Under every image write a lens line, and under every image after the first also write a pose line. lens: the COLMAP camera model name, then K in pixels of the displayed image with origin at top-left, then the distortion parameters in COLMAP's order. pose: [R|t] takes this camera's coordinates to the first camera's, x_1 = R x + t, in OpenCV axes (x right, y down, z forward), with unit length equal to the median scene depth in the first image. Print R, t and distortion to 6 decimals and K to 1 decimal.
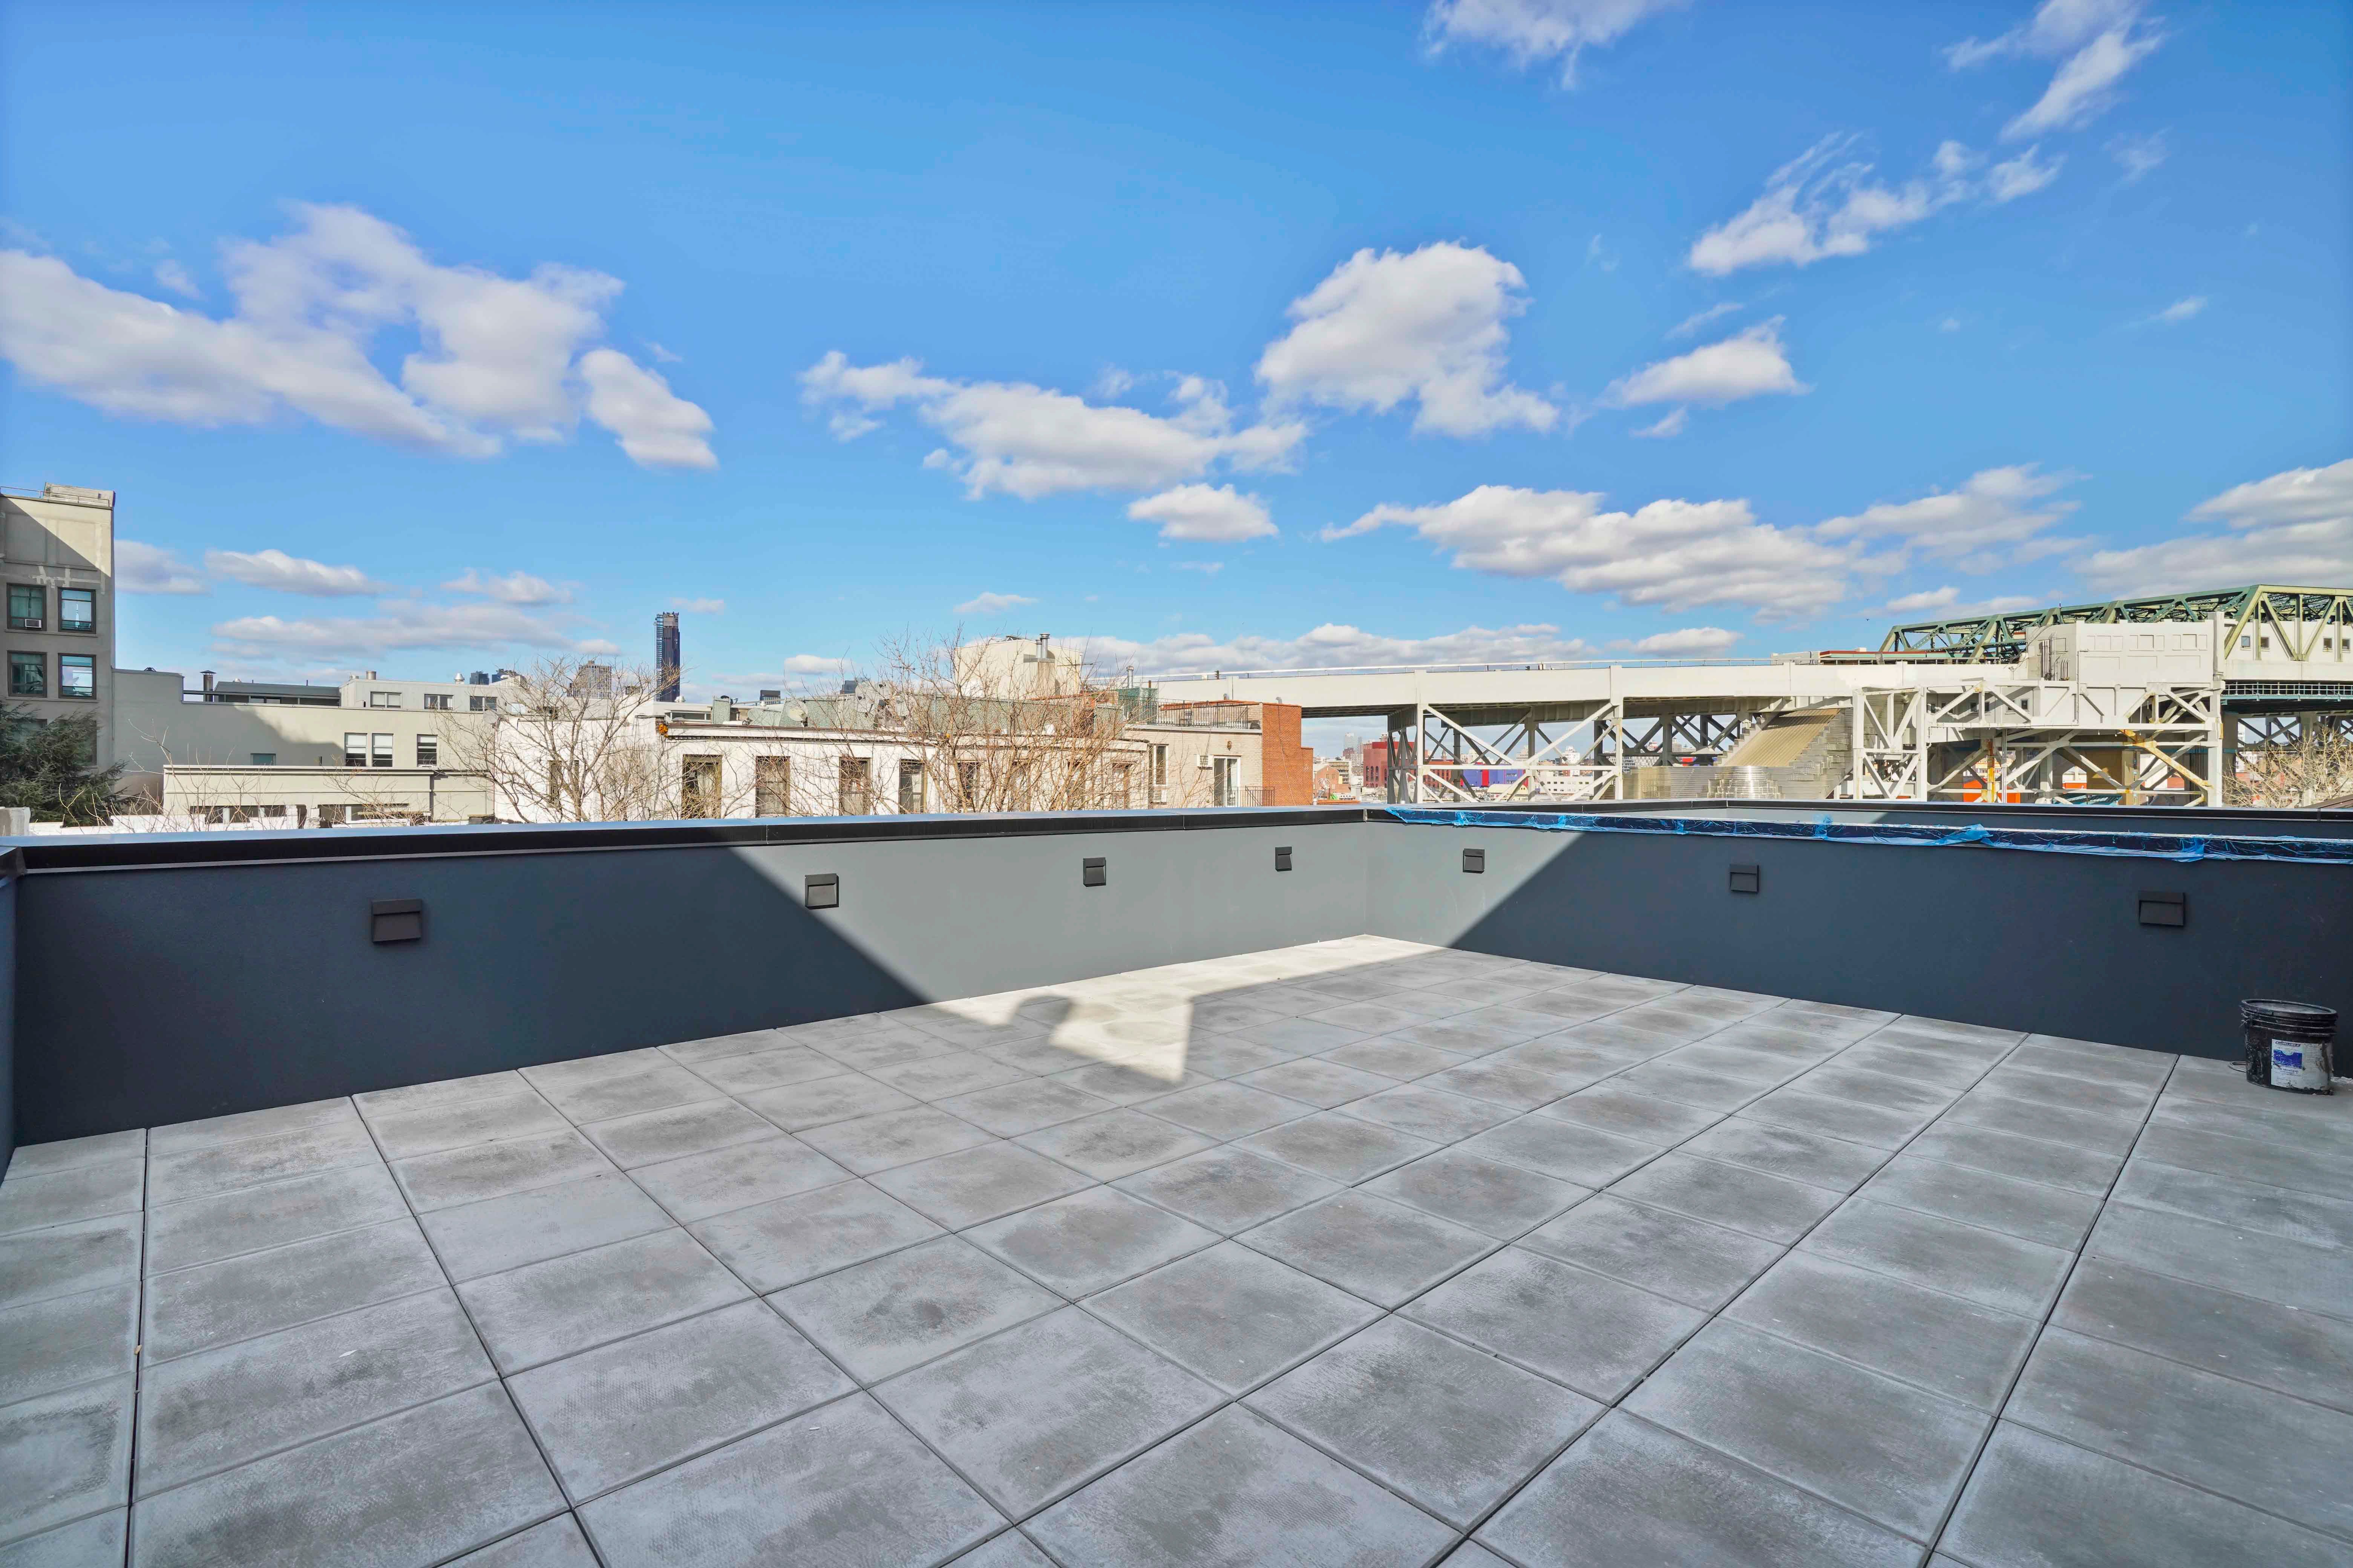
lens RADIAL K [[1084.5, 0, 1197.9], [0, 1084.5, 773.9], [0, 0, 1]] dist [-0.018540, 0.013278]
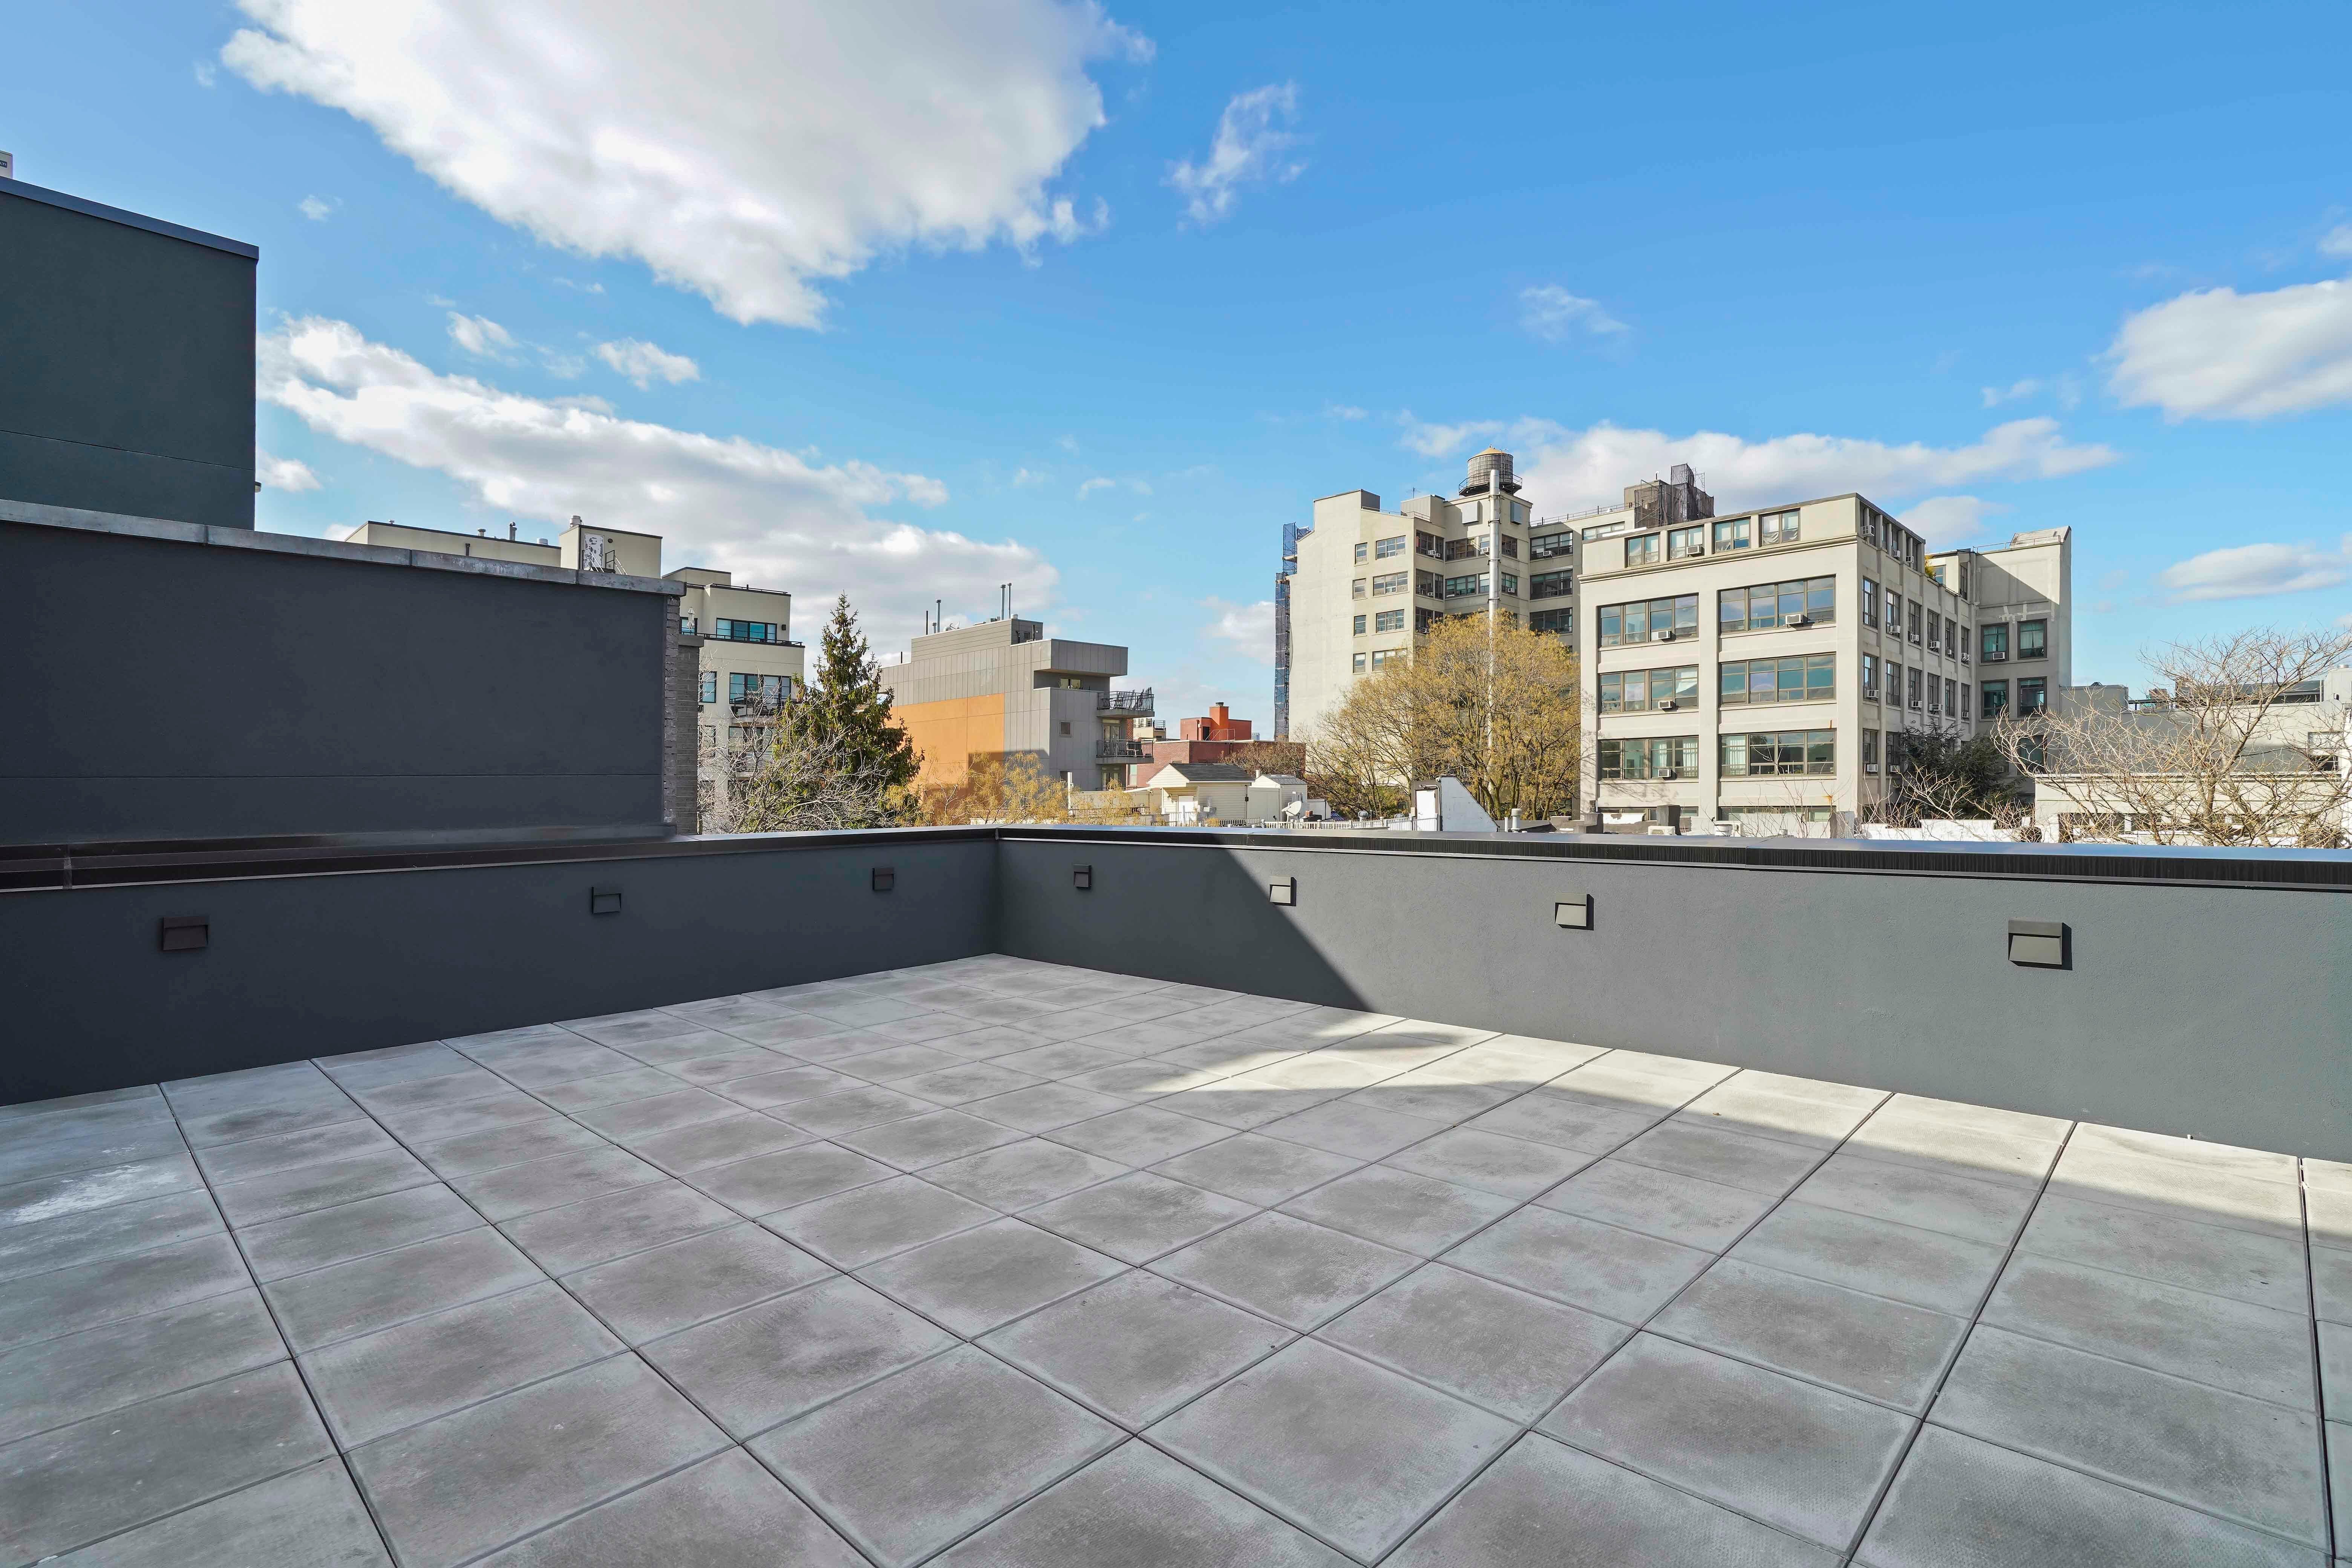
lens RADIAL K [[1142.0, 0, 1176.0], [0, 1142.0, 784.0], [0, 0, 1]] dist [-0.021096, 0.011097]
pose [[0.026697, -0.015016, -0.999531, 1.269111], [0.013374, 0.999803, -0.014663, 0.016782], [0.999554, -0.012976, 0.026892, 1.231408]]
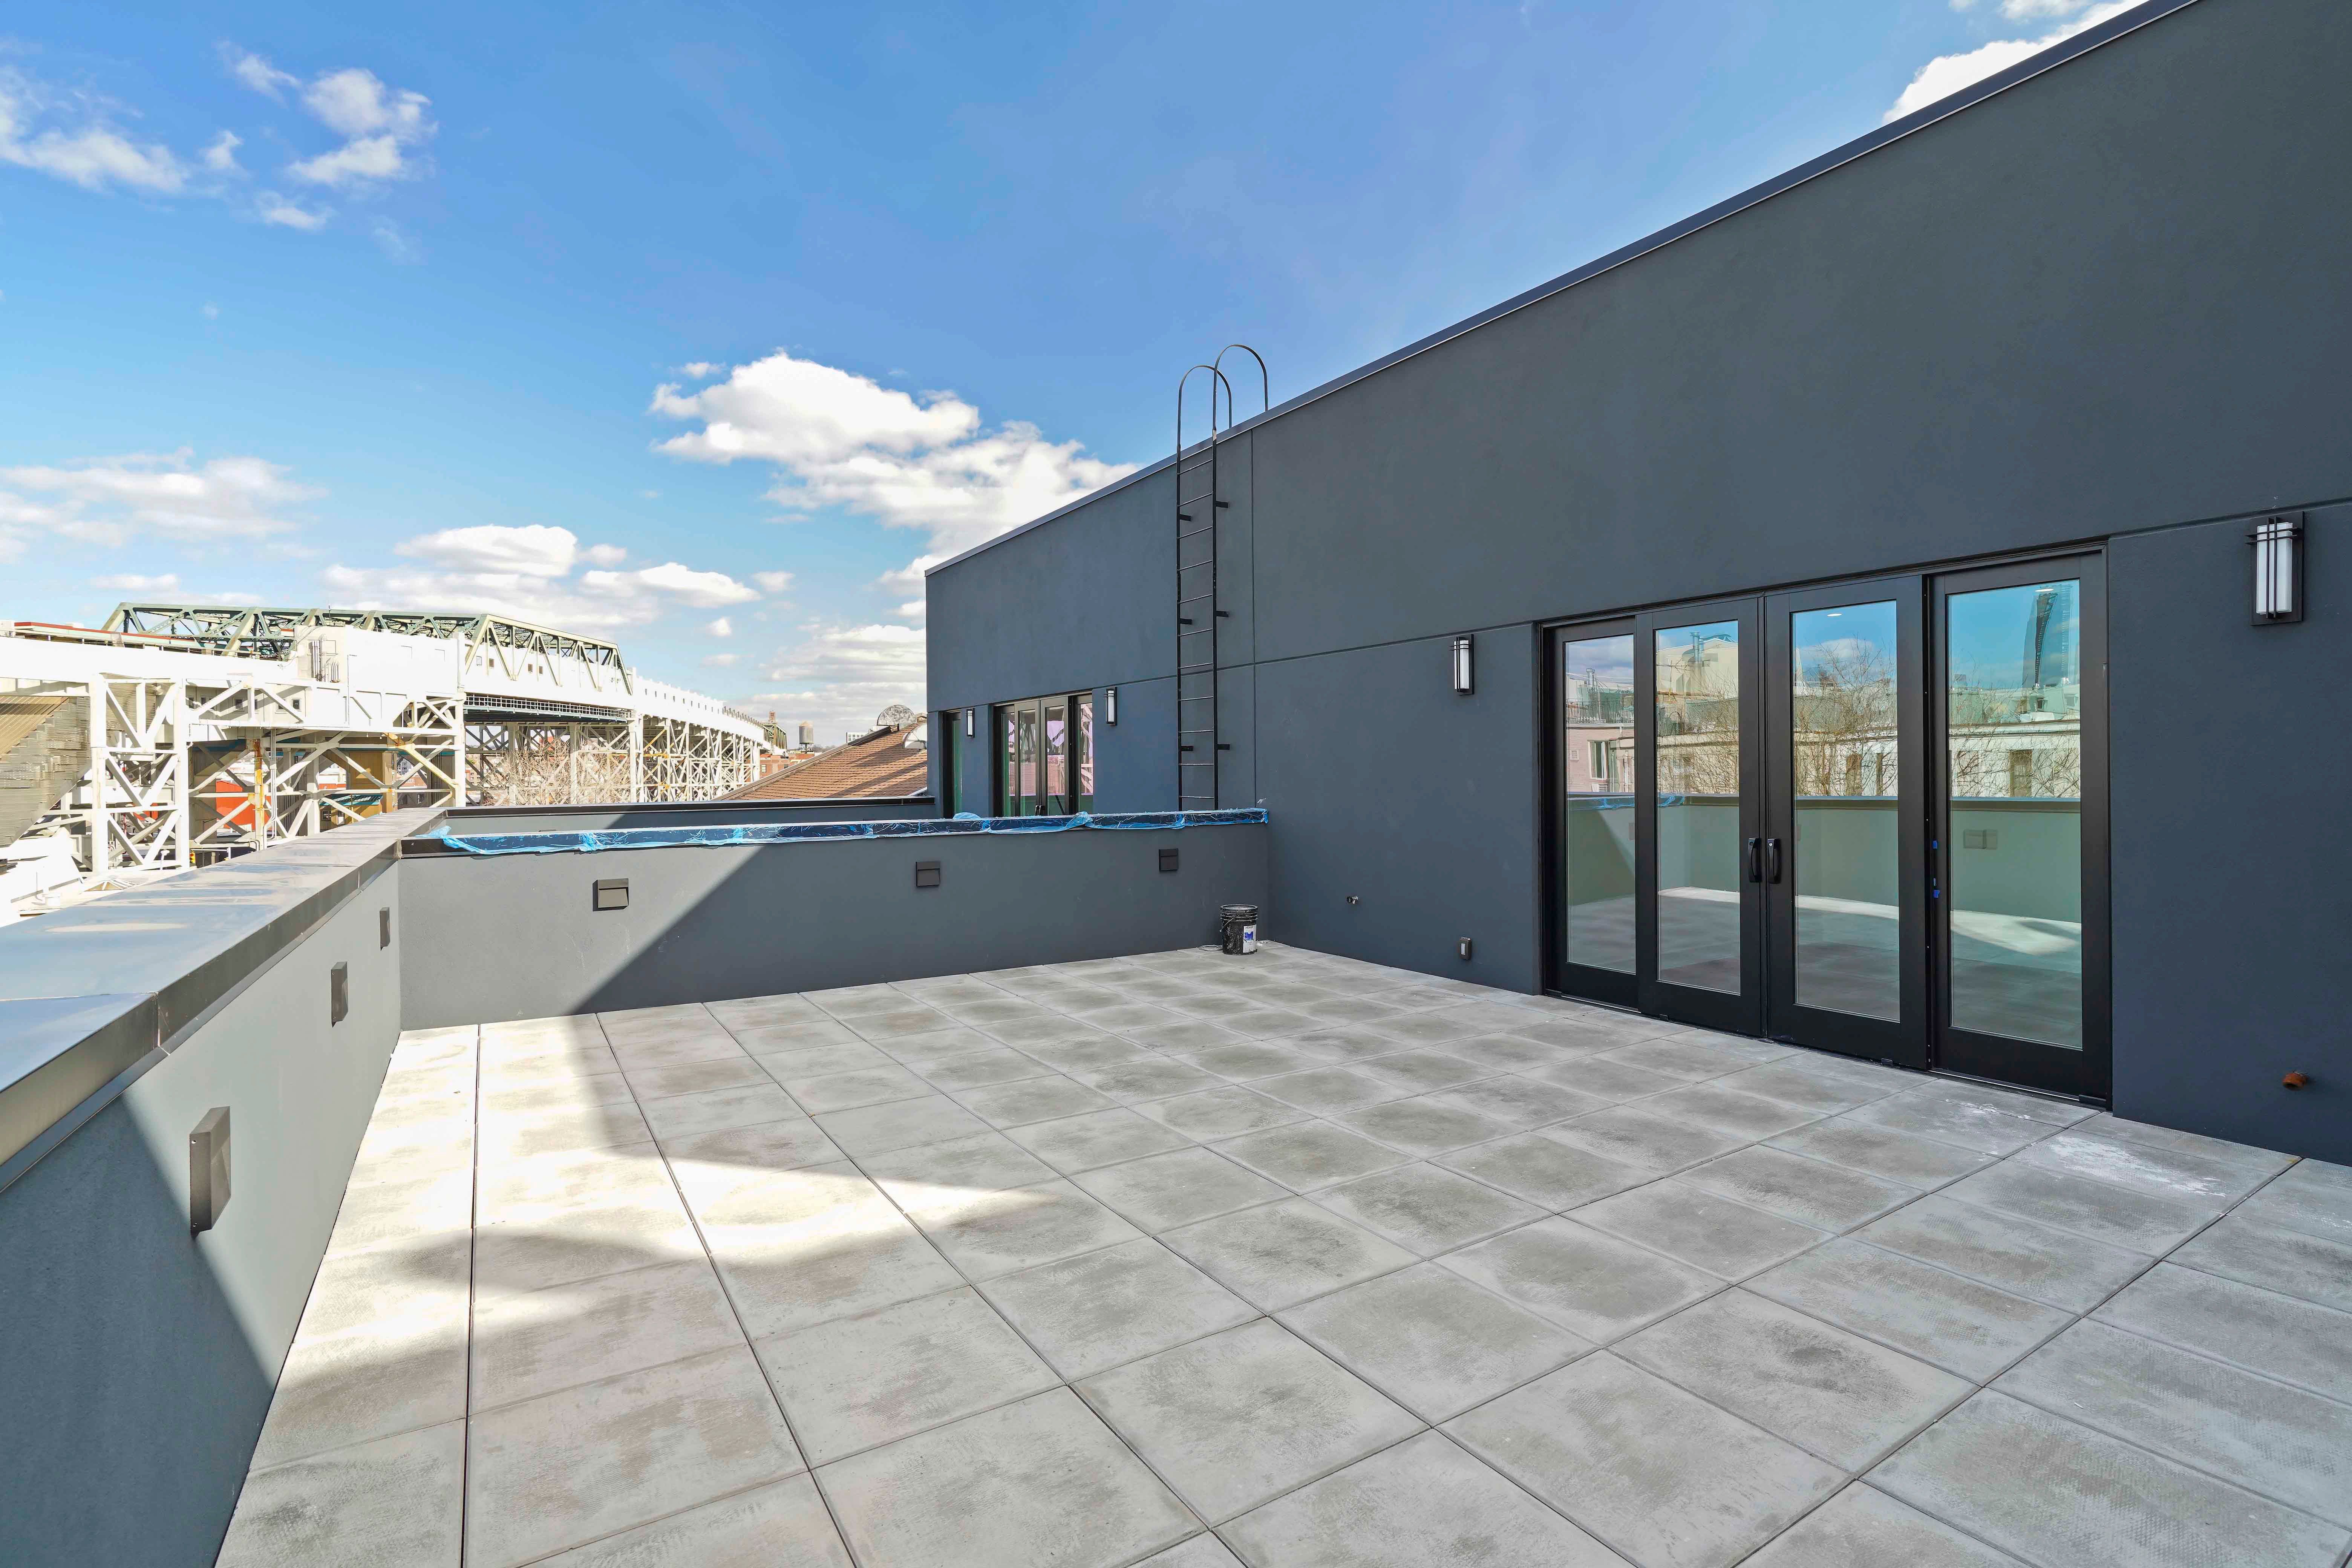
lens RADIAL K [[1065.1, 0, 1189.8], [0, 1065.1, 774.2], [0, 0, 1]] dist [-0.016026, 0.012167]
pose [[0.196429, -0.010532, 0.980462, -0.868685], [0.010793, 0.999905, 0.008578, -0.018052], [-0.980459, 0.008897, 0.196524, 0.925883]]
